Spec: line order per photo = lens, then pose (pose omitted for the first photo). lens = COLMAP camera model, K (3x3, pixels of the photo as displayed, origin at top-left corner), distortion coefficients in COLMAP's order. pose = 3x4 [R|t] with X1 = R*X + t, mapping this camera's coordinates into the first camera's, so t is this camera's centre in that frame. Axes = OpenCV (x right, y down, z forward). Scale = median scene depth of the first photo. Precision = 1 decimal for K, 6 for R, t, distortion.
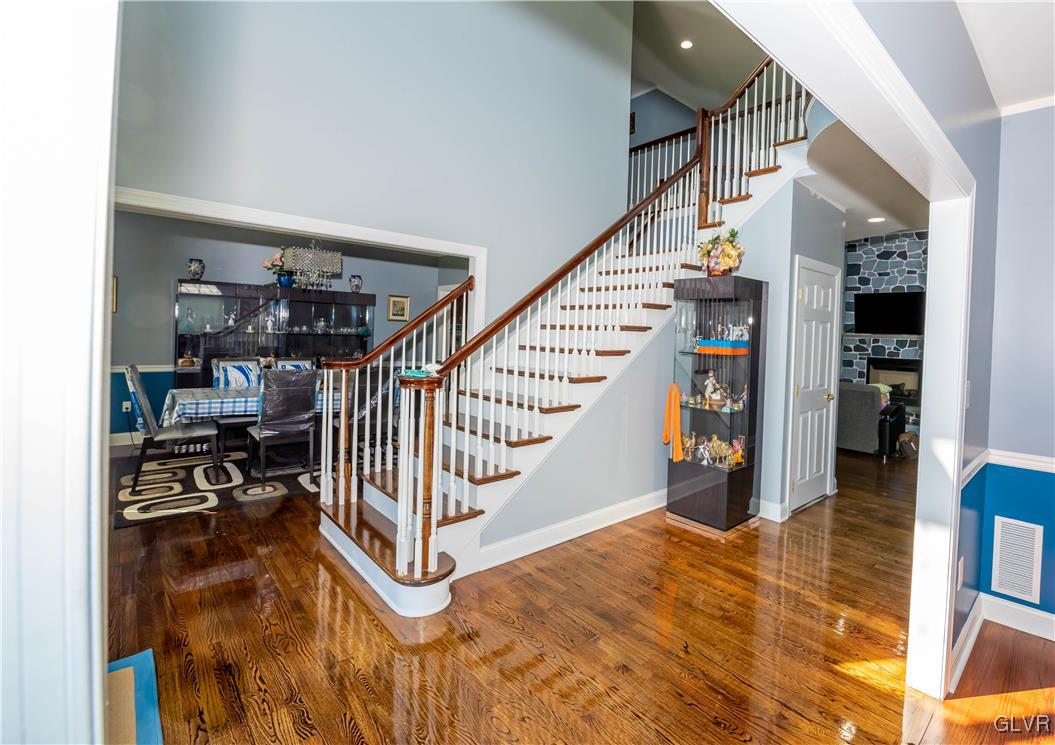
lens RADIAL K [[484.0, 0, 614.5], [0, 484.0, 348.4], [0, 0, 1]] dist [-0.001350, -0.000194]
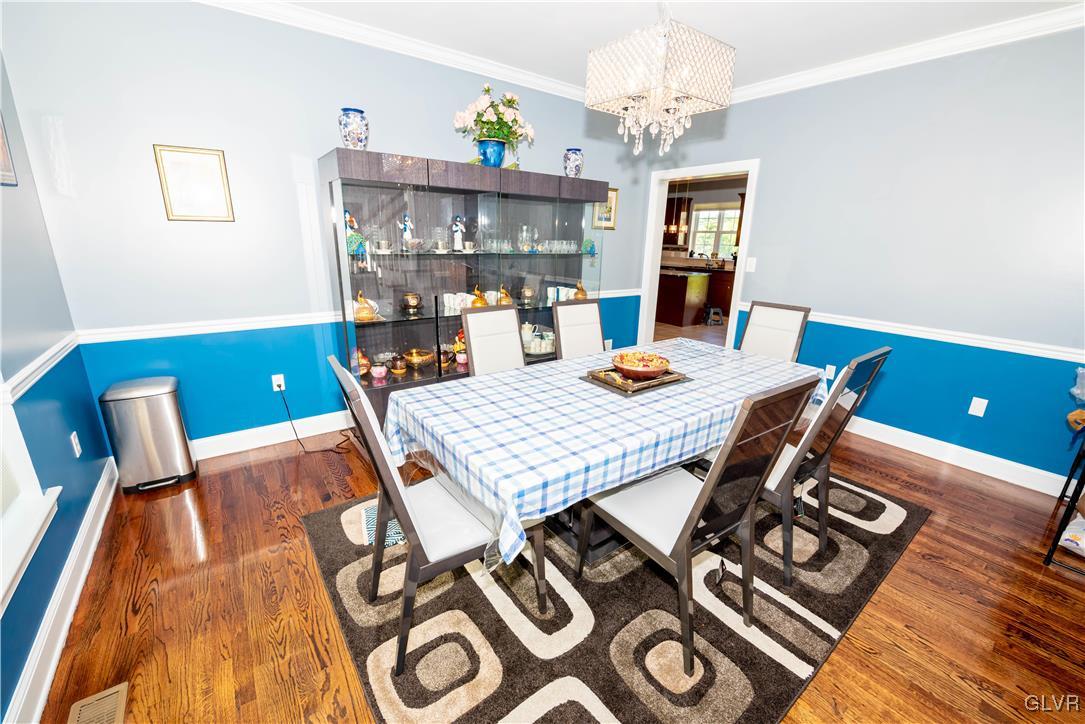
lens RADIAL K [[429.7, 0, 539.9], [0, 429.7, 360.3], [0, 0, 1]] dist [0.001430, -0.000769]
pose [[0.988658, 0.031533, -0.146835, -0.558770], [0.005566, 0.969344, 0.245645, -0.035236], [0.150080, -0.243676, 0.958174, 0.496436]]
